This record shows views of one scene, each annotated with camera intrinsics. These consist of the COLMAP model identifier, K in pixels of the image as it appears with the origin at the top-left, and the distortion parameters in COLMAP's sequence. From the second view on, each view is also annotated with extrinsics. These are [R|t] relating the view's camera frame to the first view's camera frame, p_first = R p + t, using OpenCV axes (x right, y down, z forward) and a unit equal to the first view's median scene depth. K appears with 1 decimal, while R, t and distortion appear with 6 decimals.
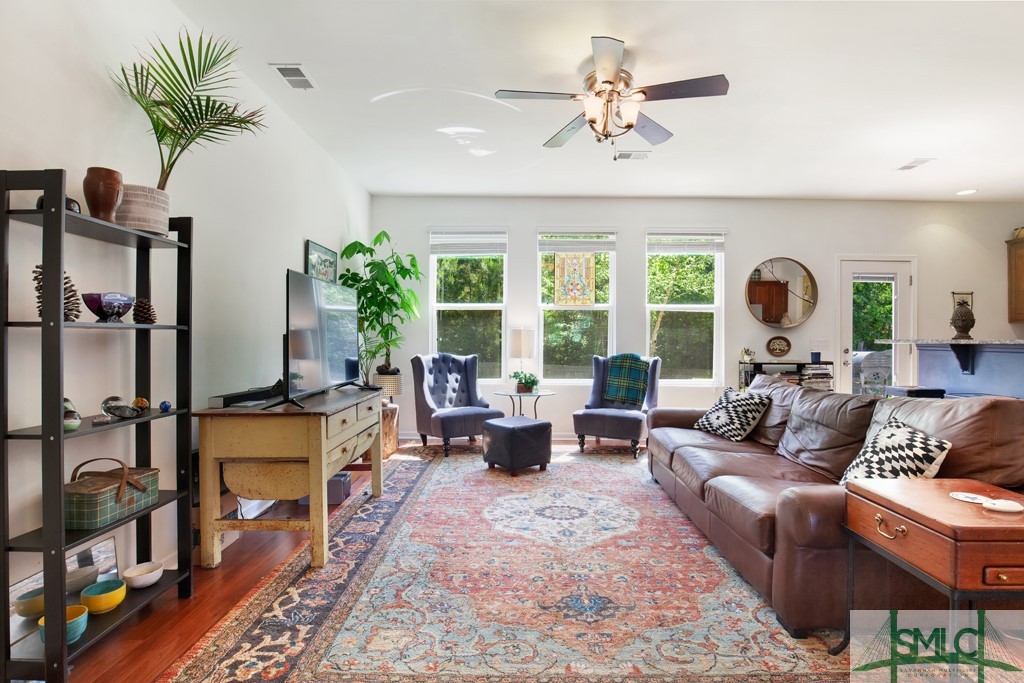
lens RADIAL K [[479.0, 0, 512.0], [0, 479.0, 341.5], [0, 0, 1]] dist [-0.021021, 0.000331]
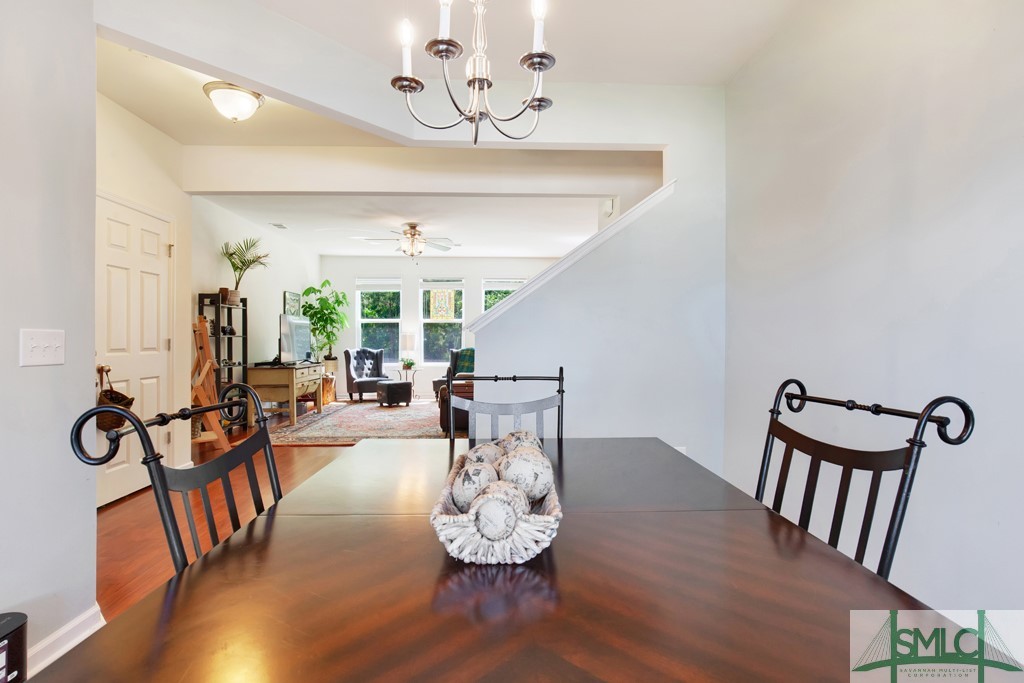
lens RADIAL K [[479.0, 0, 512.0], [0, 479.0, 341.5], [0, 0, 1]] dist [-0.021021, 0.000331]
pose [[0.998159, -0.006287, 0.060326, 0.309811], [0.006311, 0.999980, -0.000215, 0.004666], [-0.060323, 0.000595, 0.998179, -0.816246]]
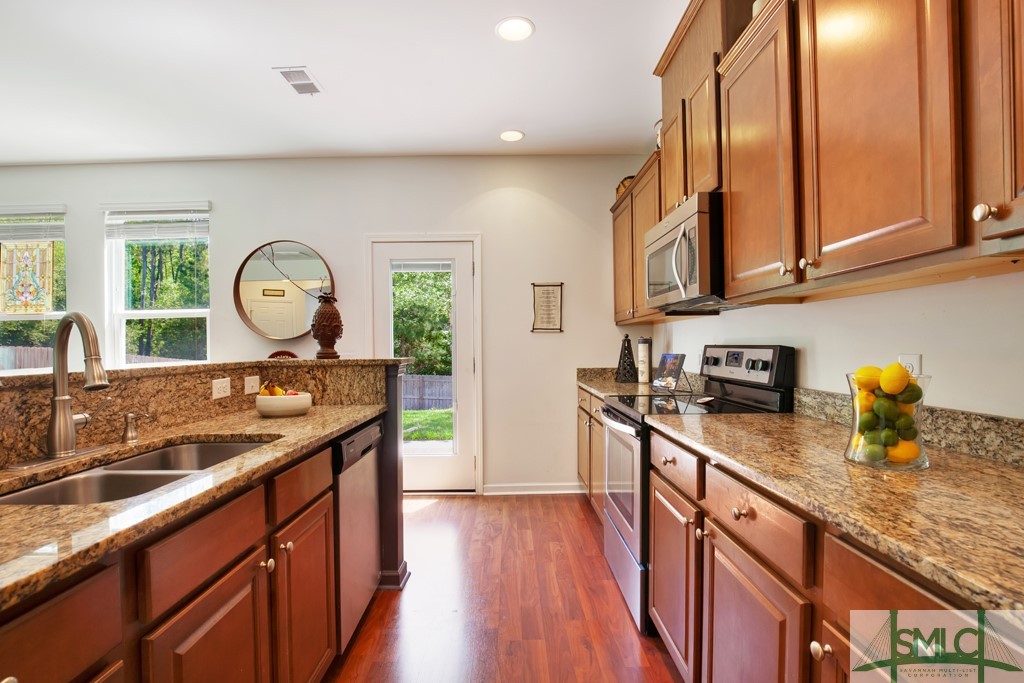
lens RADIAL K [[479.0, 0, 512.0], [0, 479.0, 341.5], [0, 0, 1]] dist [-0.021021, 0.000331]
pose [[0.999767, -0.019114, 0.010009, 0.966593], [0.019254, 0.999716, -0.014058, -0.010176], [-0.009738, 0.014248, 0.999851, 0.312064]]
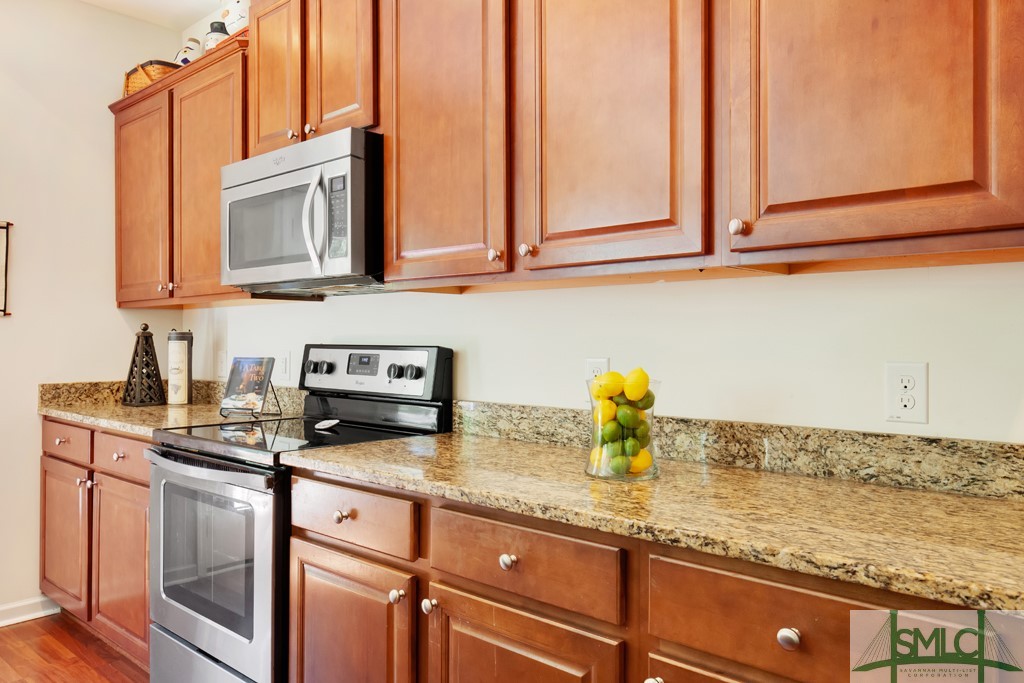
lens RADIAL K [[739.7, 0, 512.3], [0, 739.7, 324.0], [0, 0, 1]] dist [0.000148, -0.002721]
pose [[0.680526, 0.008503, 0.732675, 0.888362], [0.008002, 0.999787, -0.019035, -0.012742], [-0.732681, 0.018816, 0.680312, 0.341033]]
